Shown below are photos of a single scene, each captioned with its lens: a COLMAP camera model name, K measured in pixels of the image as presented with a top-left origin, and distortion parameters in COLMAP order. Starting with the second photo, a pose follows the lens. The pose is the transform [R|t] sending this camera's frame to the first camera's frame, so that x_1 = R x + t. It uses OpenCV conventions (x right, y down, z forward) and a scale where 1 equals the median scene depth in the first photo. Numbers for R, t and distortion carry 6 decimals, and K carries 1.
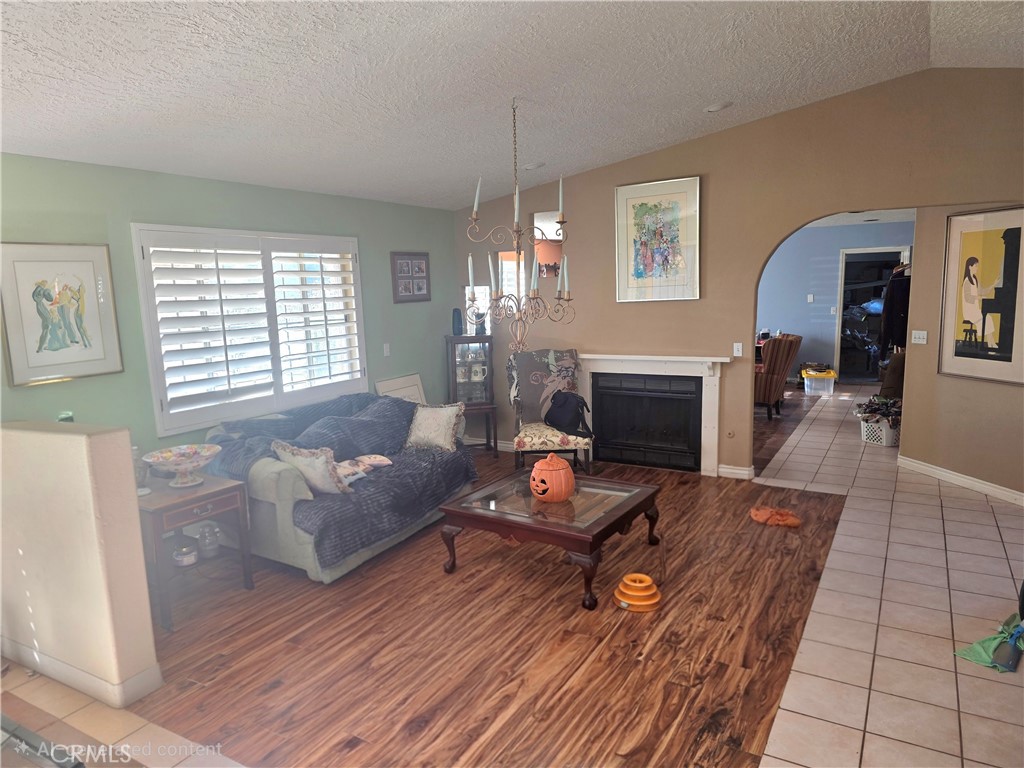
lens RADIAL K [[686.8, 0, 510.8], [0, 686.8, 395.9], [0, 0, 1]] dist [0.032538, -0.001758]
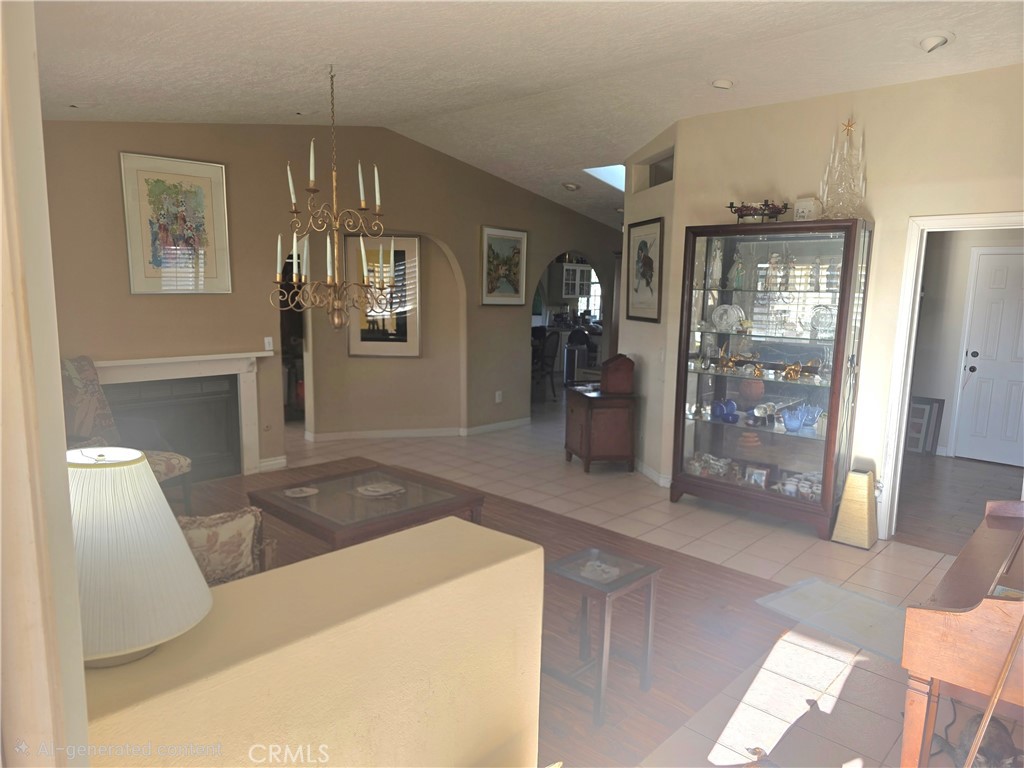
lens RADIAL K [[701.9, 0, 512.0], [0, 701.9, 384.0], [0, 0, 1]] dist [0.033181, -0.001322]
pose [[0.225576, -0.102044, 0.968867, -0.591454], [0.131810, 0.988552, 0.073428, -0.036052], [-0.965268, 0.111143, 0.236444, 0.399831]]
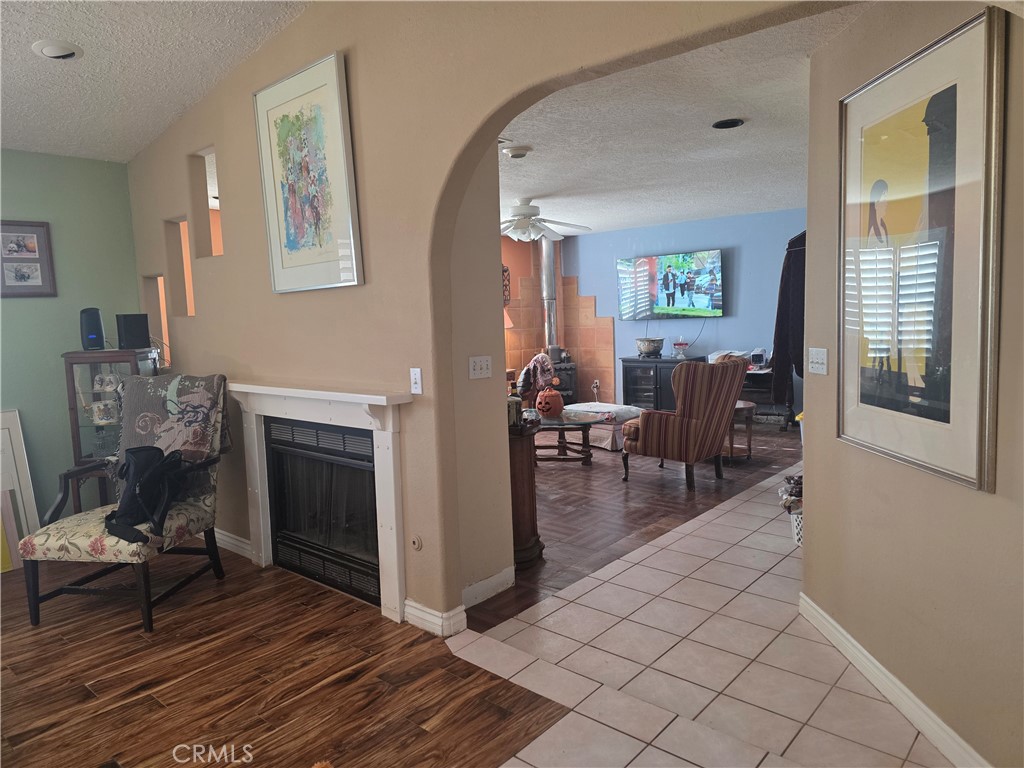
lens RADIAL K [[701.9, 0, 512.0], [0, 701.9, 384.0], [0, 0, 1]] dist [0.033181, -0.001322]
pose [[0.984297, 0.012065, -0.176106, 0.478390], [-0.019096, 0.999084, -0.038284, -0.045117], [0.175483, 0.041045, 0.983626, 0.483442]]
